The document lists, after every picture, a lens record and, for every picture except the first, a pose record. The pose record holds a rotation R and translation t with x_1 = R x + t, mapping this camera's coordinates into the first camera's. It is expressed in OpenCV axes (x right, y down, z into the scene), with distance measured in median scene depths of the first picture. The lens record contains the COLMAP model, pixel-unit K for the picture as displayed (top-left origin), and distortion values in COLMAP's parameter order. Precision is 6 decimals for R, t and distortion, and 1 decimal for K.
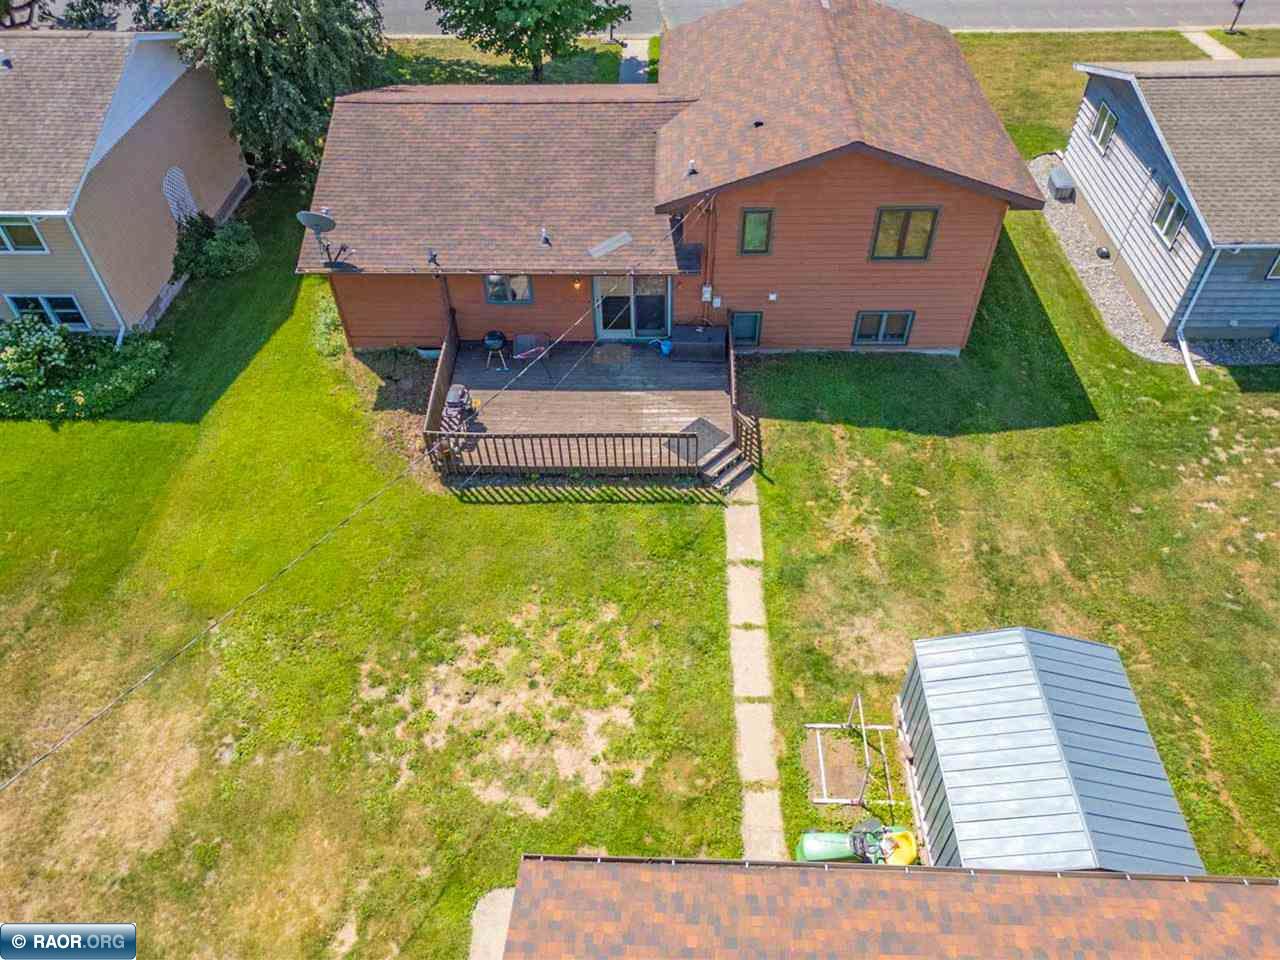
lens RADIAL K [[896.4, 0, 635.8], [0, 896.4, 479.0], [0, 0, 1]] dist [0.076046, -0.090551]
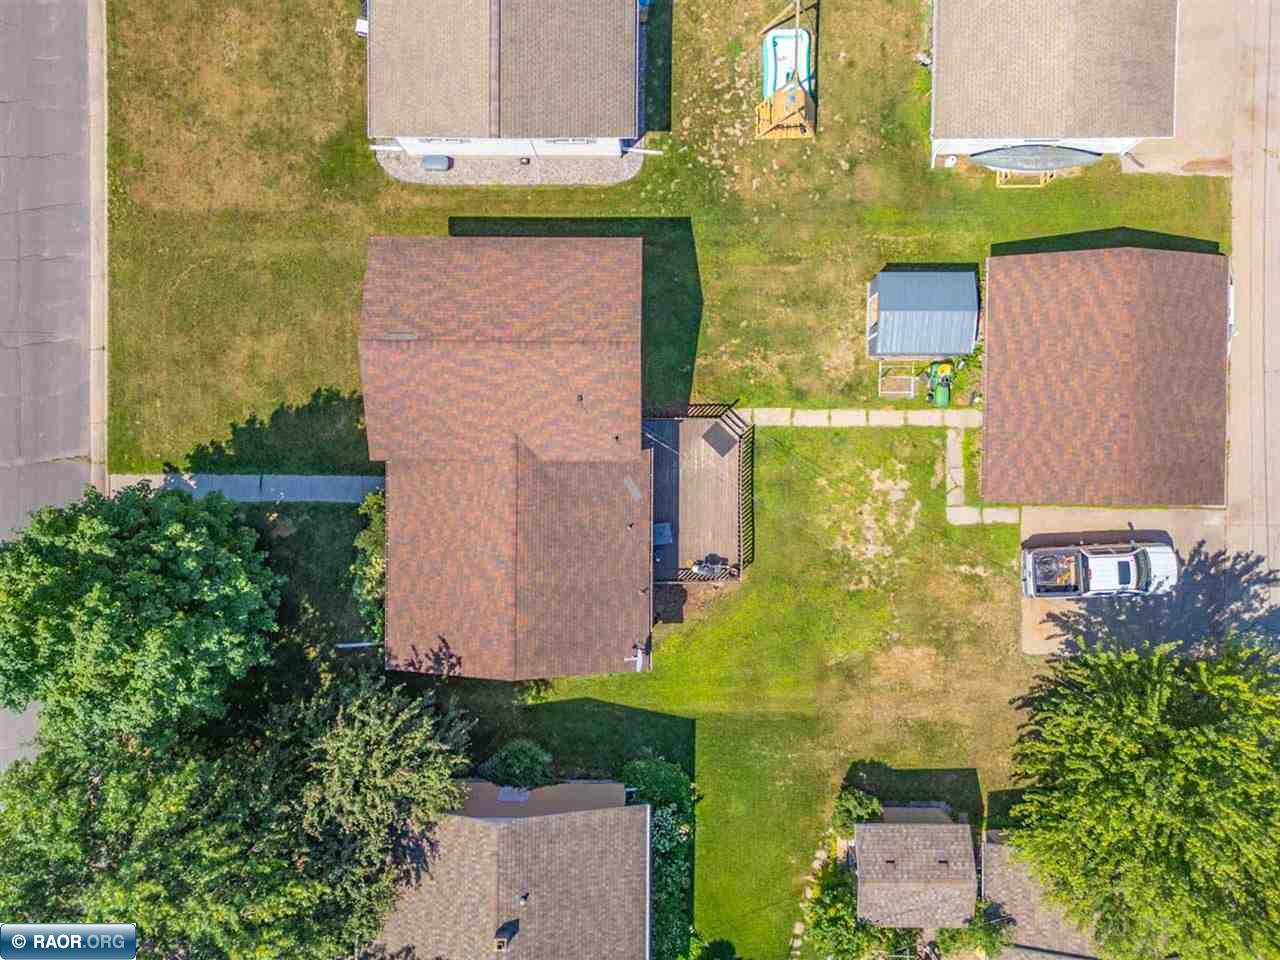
lens RADIAL K [[896.4, 0, 635.8], [0, 896.4, 479.0], [0, 0, 1]] dist [0.076046, -0.090551]
pose [[-0.026012, -0.999623, 0.008836, -0.026560], [0.731078, -0.012994, 0.682170, -1.445692], [-0.681797, 0.024204, 0.731140, -0.241011]]
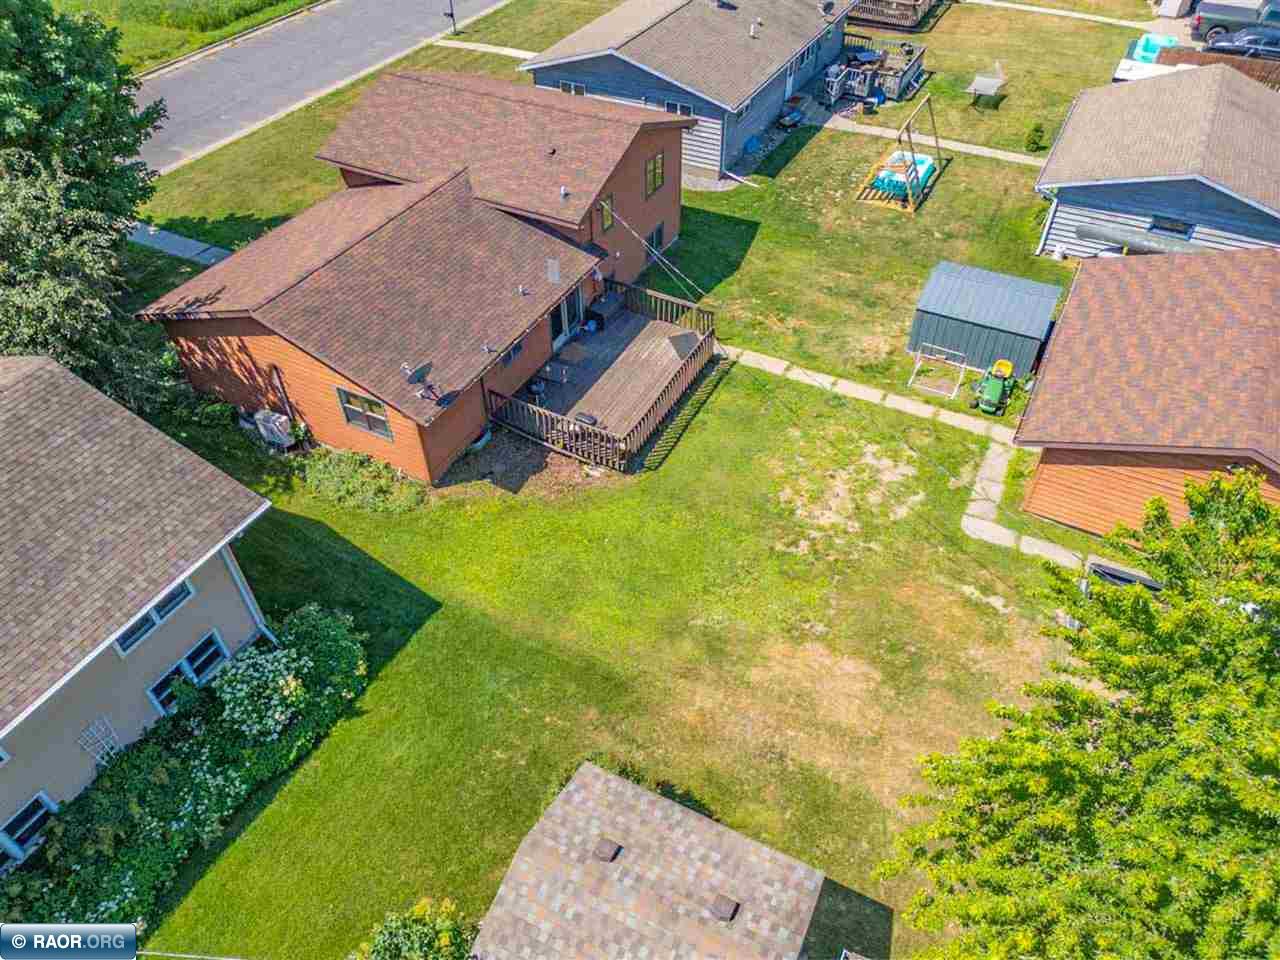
lens RADIAL K [[896.4, 0, 635.8], [0, 896.4, 479.0], [0, 0, 1]] dist [0.076046, -0.090551]
pose [[0.442067, -0.610168, 0.657474, -1.039862], [0.644287, 0.725972, 0.240537, -0.287045], [-0.624076, 0.317269, 0.714051, 0.098267]]
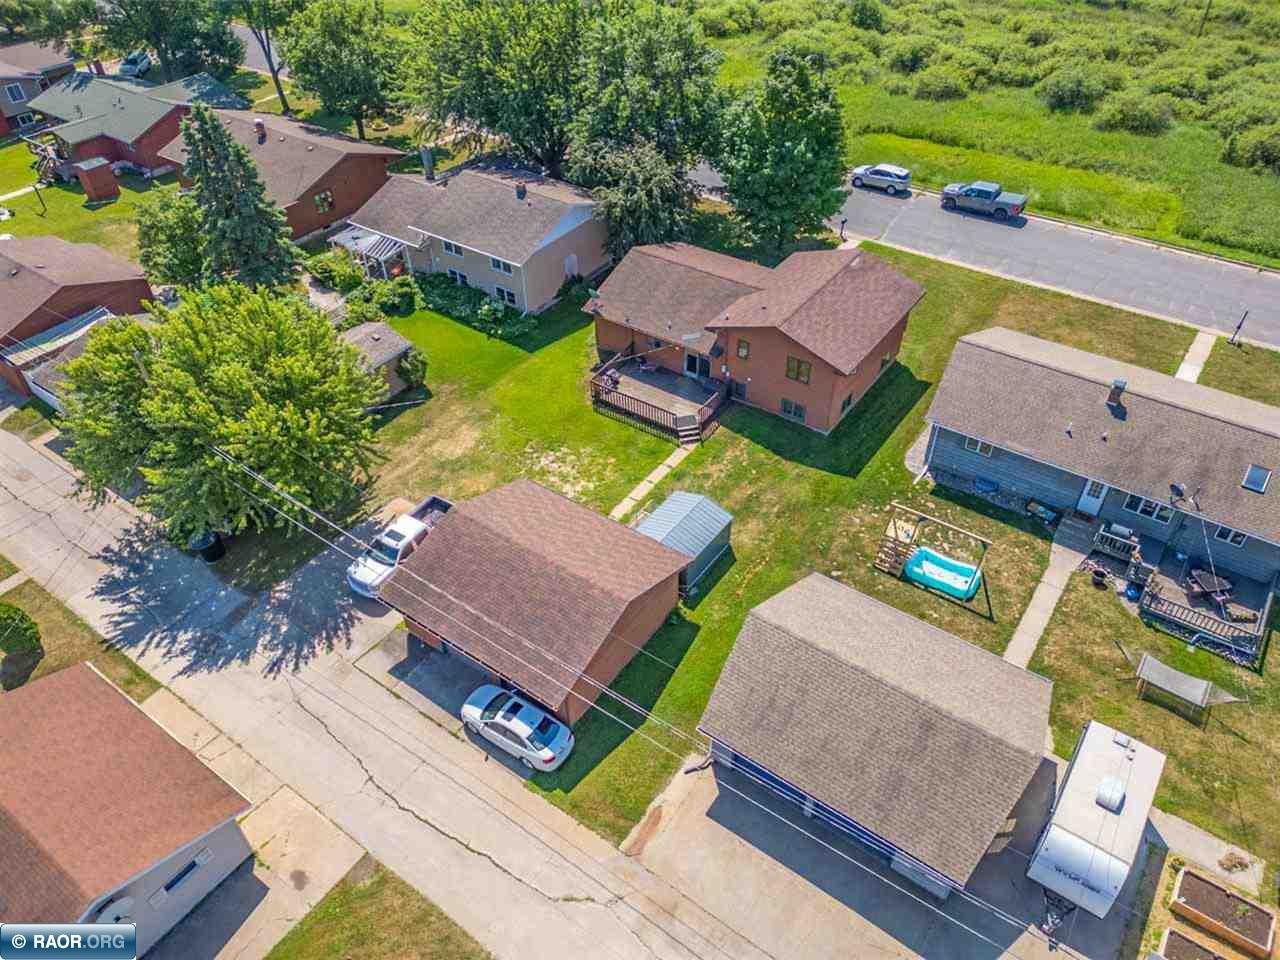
lens RADIAL K [[896.4, 0, 635.8], [0, 896.4, 479.0], [0, 0, 1]] dist [0.076046, -0.090551]
pose [[0.832408, 0.366932, -0.415282, 1.017896], [-0.395272, 0.918364, 0.019142, 0.106203], [0.388404, 0.148216, 0.909491, -1.225716]]
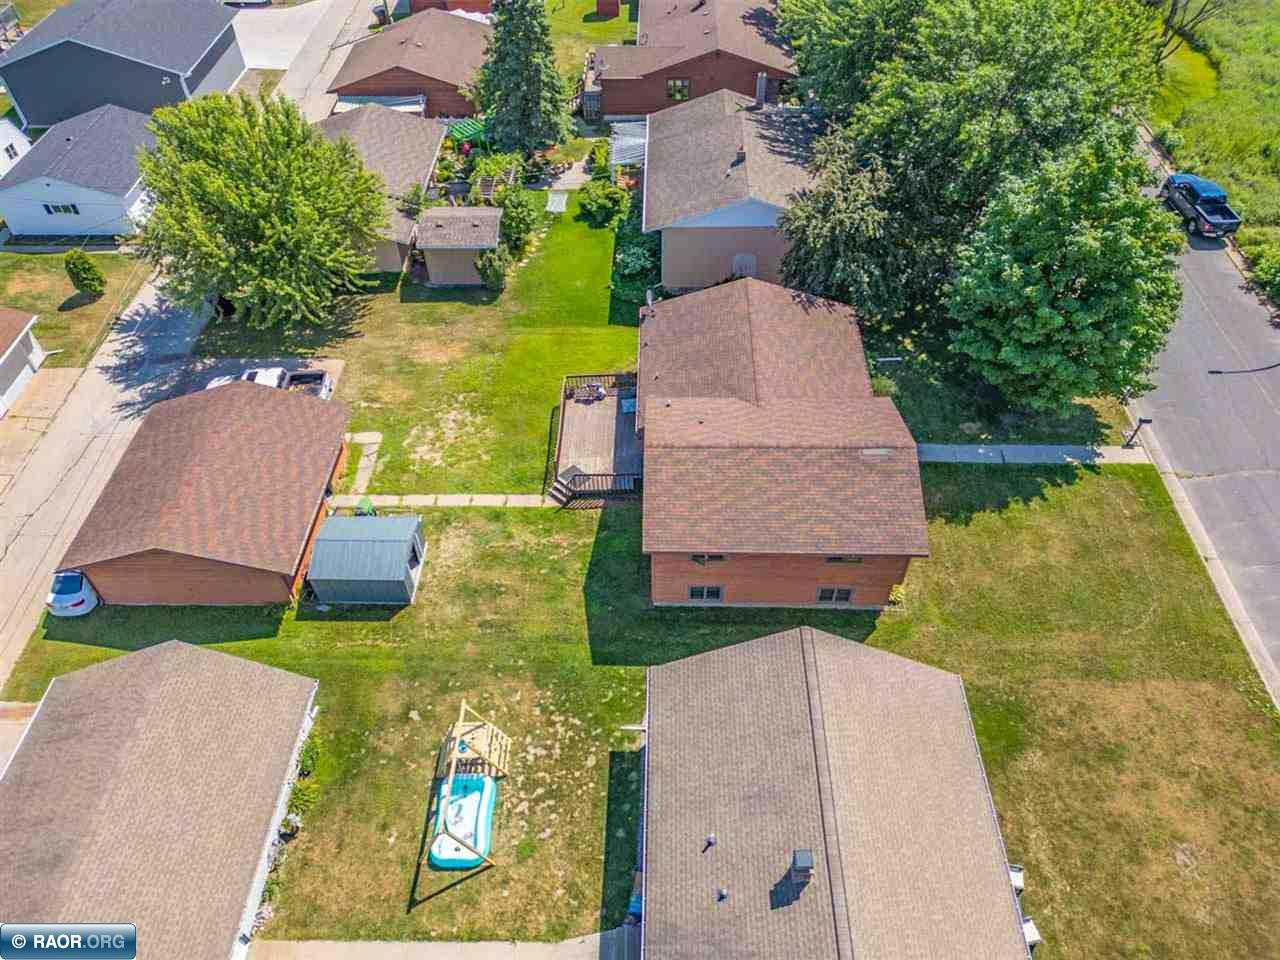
lens RADIAL K [[896.4, 0, 635.8], [0, 896.4, 479.0], [0, 0, 1]] dist [0.076046, -0.090551]
pose [[0.008094, 0.744870, -0.667160, 1.411906], [-0.699788, 0.480806, 0.528320, -1.196722], [0.714305, 0.462594, 0.525143, 0.047450]]
